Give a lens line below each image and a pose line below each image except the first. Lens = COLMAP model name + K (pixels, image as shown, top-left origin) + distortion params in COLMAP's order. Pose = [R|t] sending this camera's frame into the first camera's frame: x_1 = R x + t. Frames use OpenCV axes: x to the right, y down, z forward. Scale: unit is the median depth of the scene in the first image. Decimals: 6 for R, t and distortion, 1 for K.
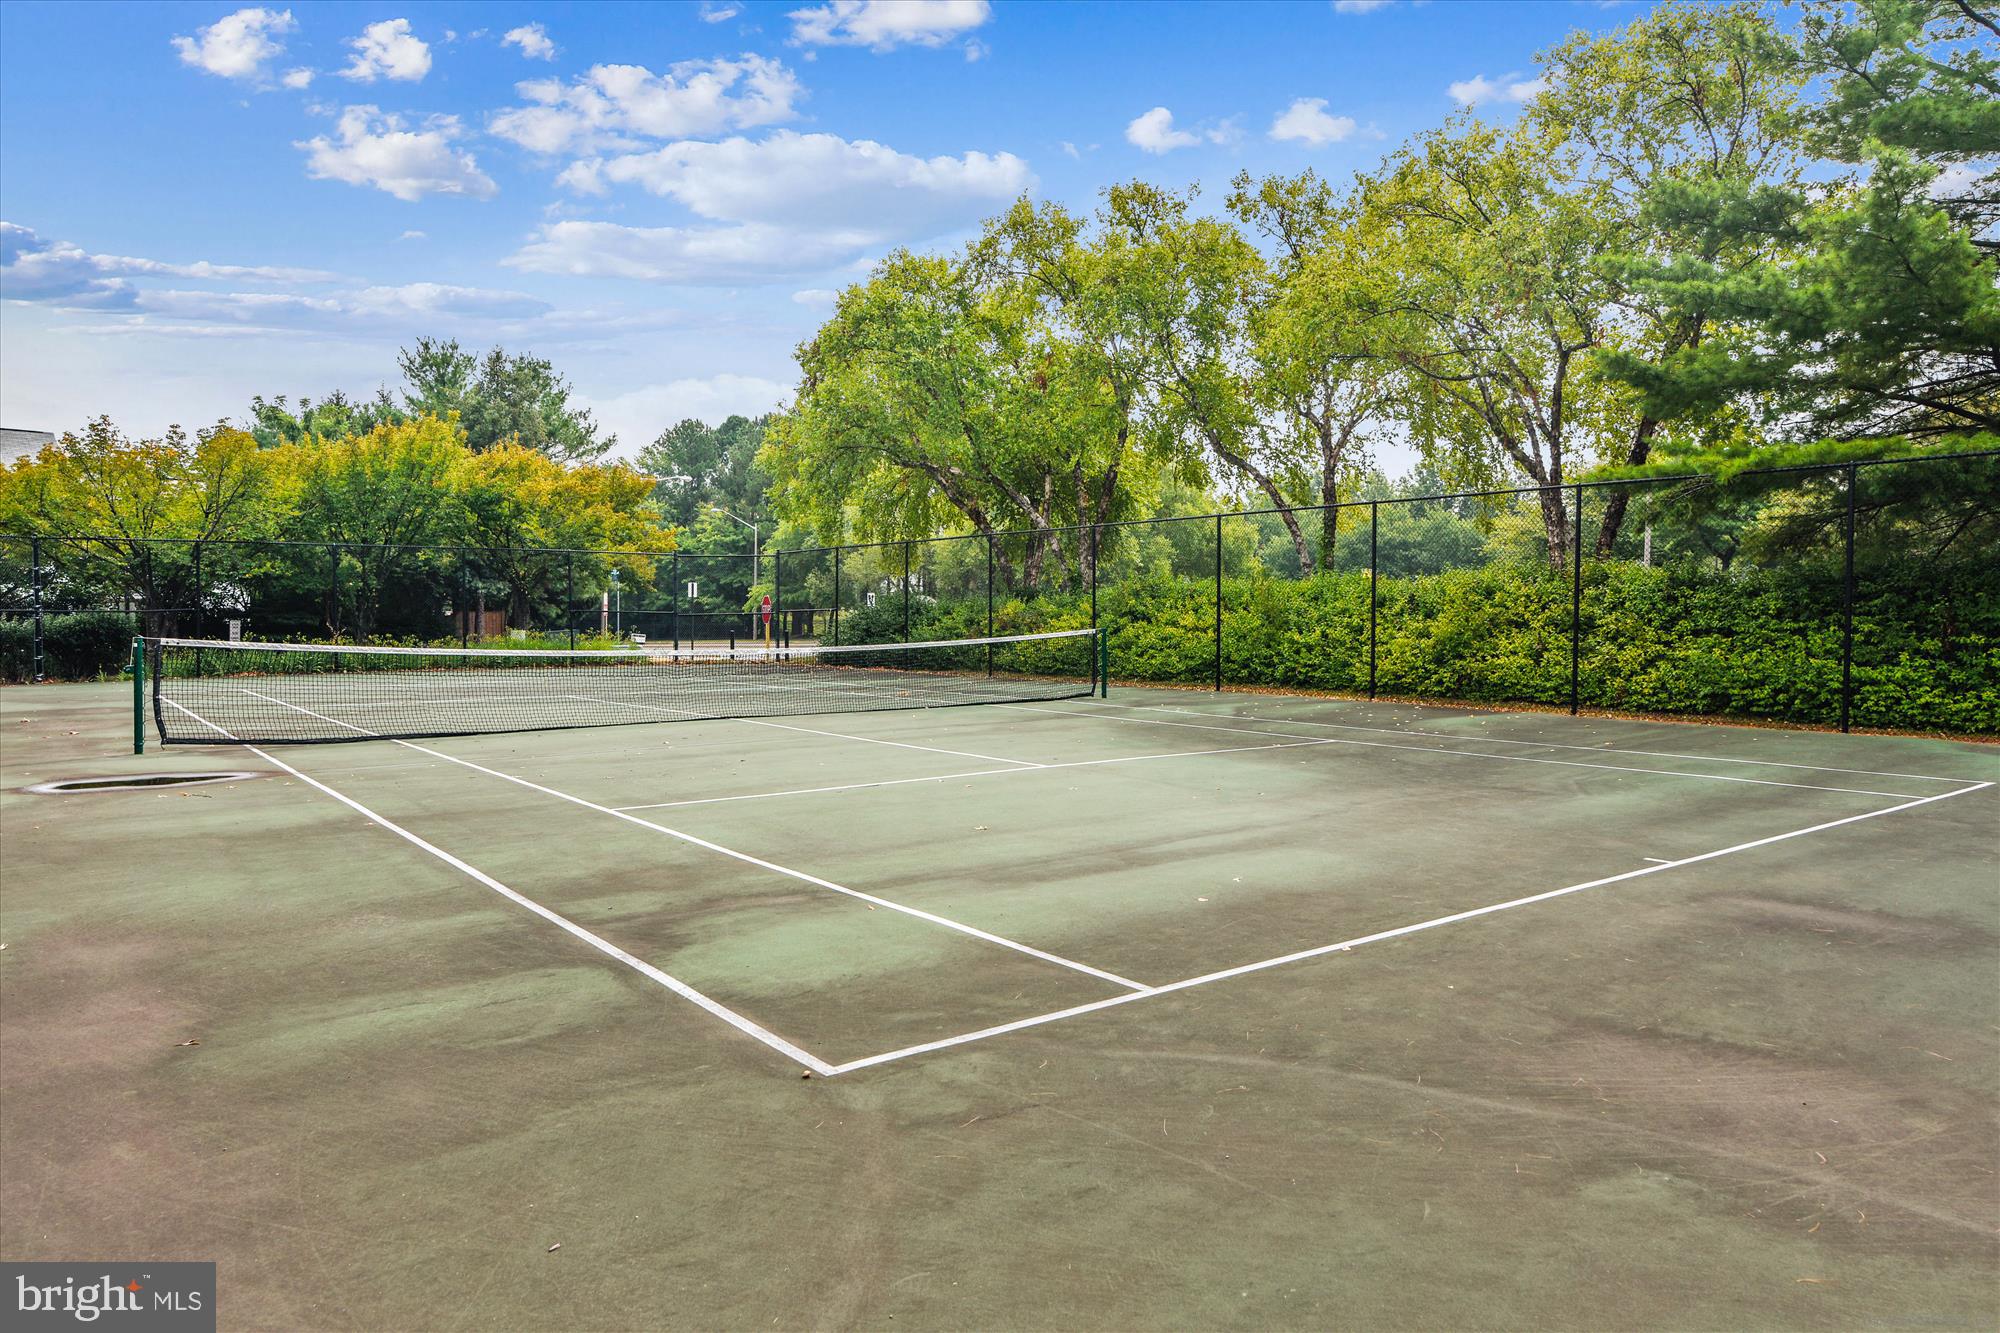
lens RADIAL K [[948.3, 0, 1008.7], [0, 948.3, 629.8], [0, 0, 1]] dist [0.000818, -0.001094]
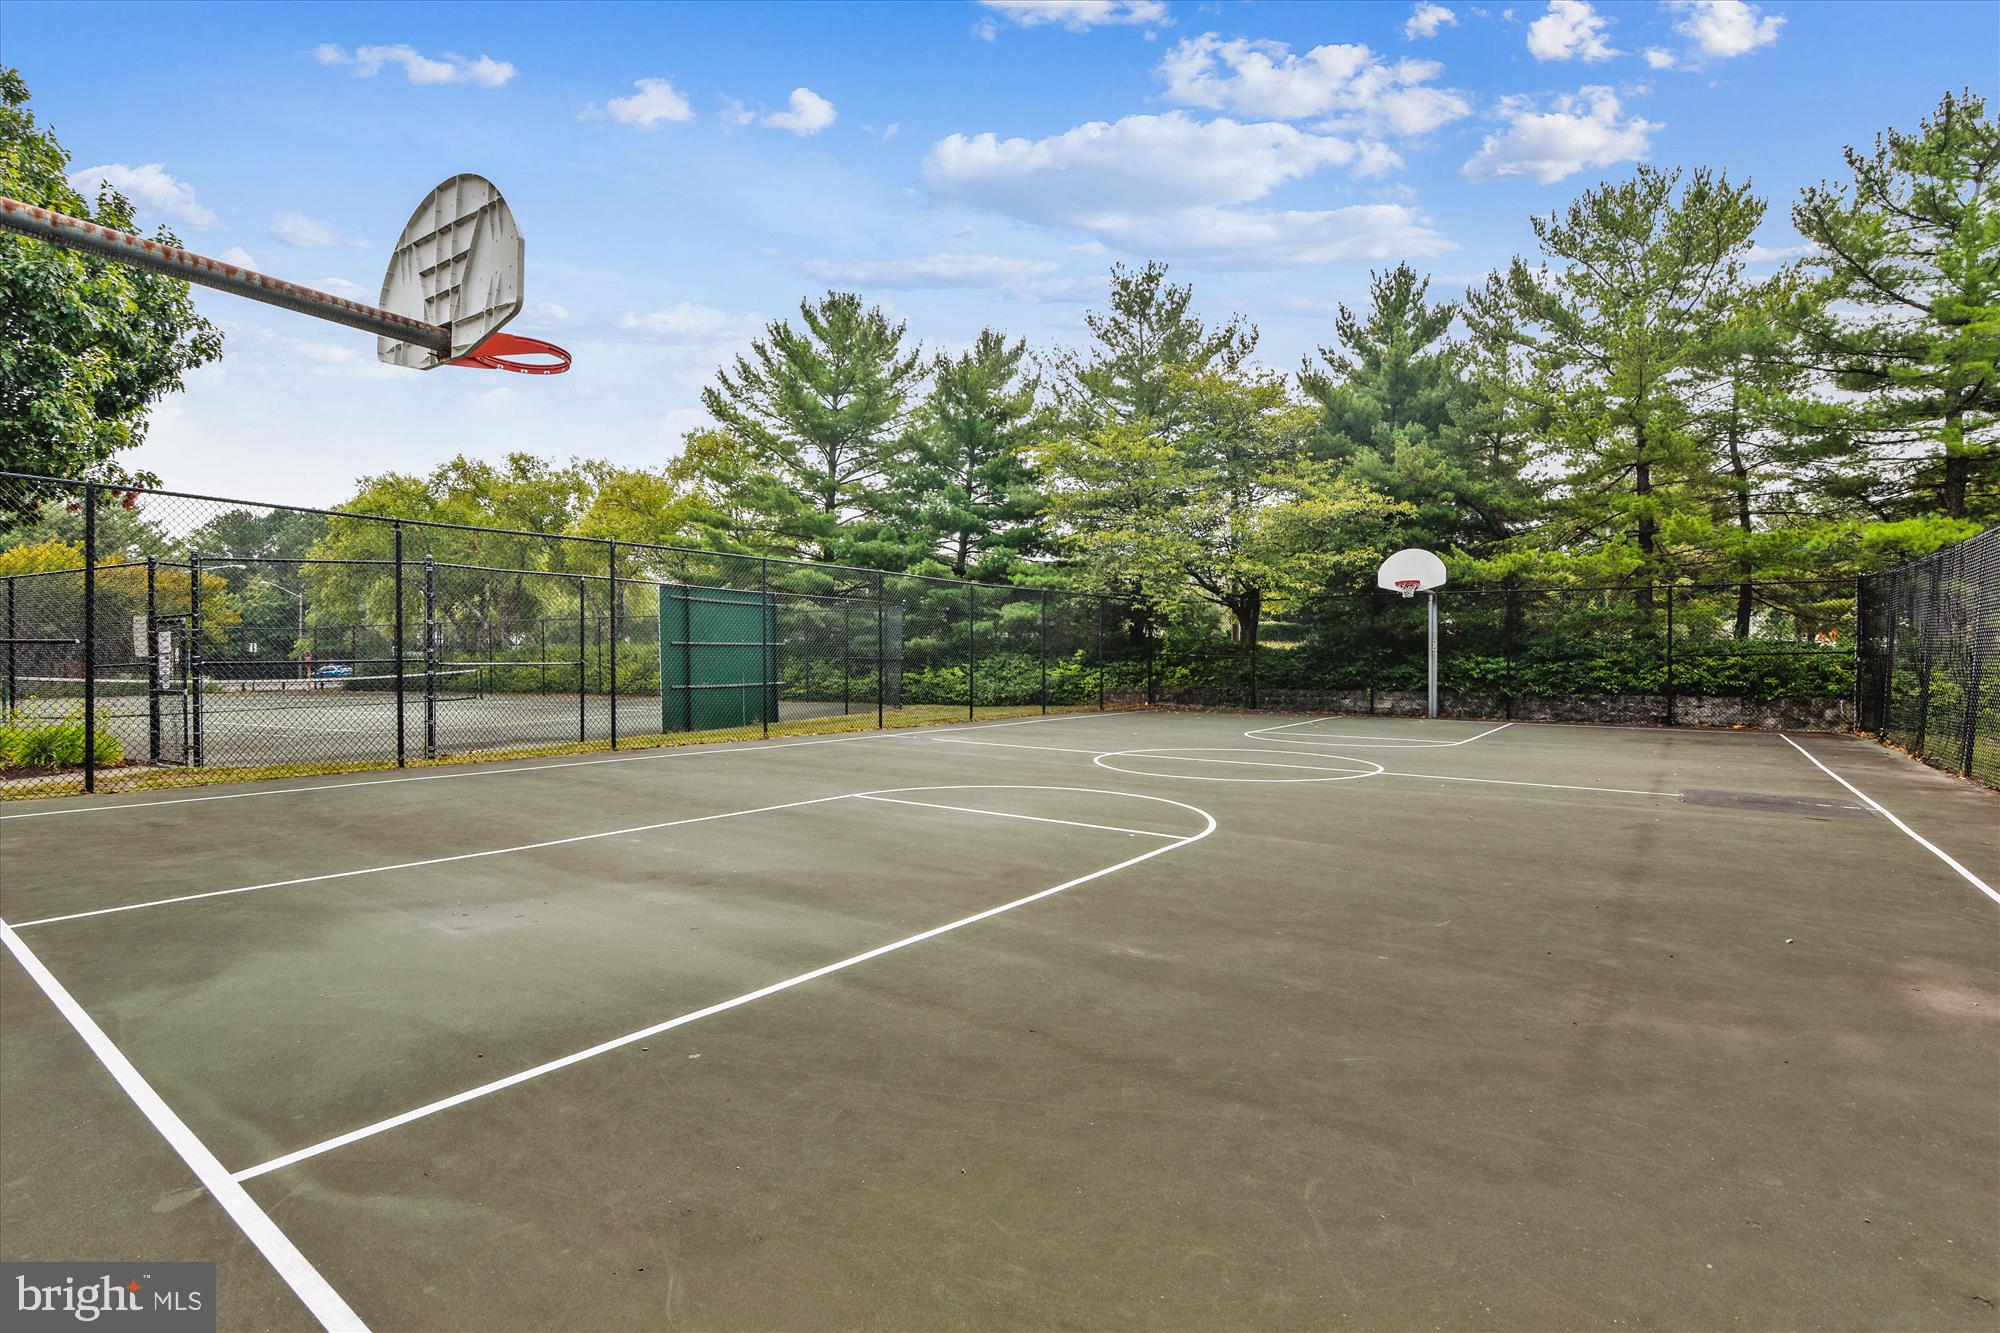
lens RADIAL K [[948.3, 0, 1008.7], [0, 948.3, 629.8], [0, 0, 1]] dist [0.000818, -0.001094]
pose [[0.928255, -0.006428, 0.371890, 0.199966], [0.017176, 0.999525, -0.025597, -0.006545], [-0.371549, 0.030148, 0.927924, -0.748428]]
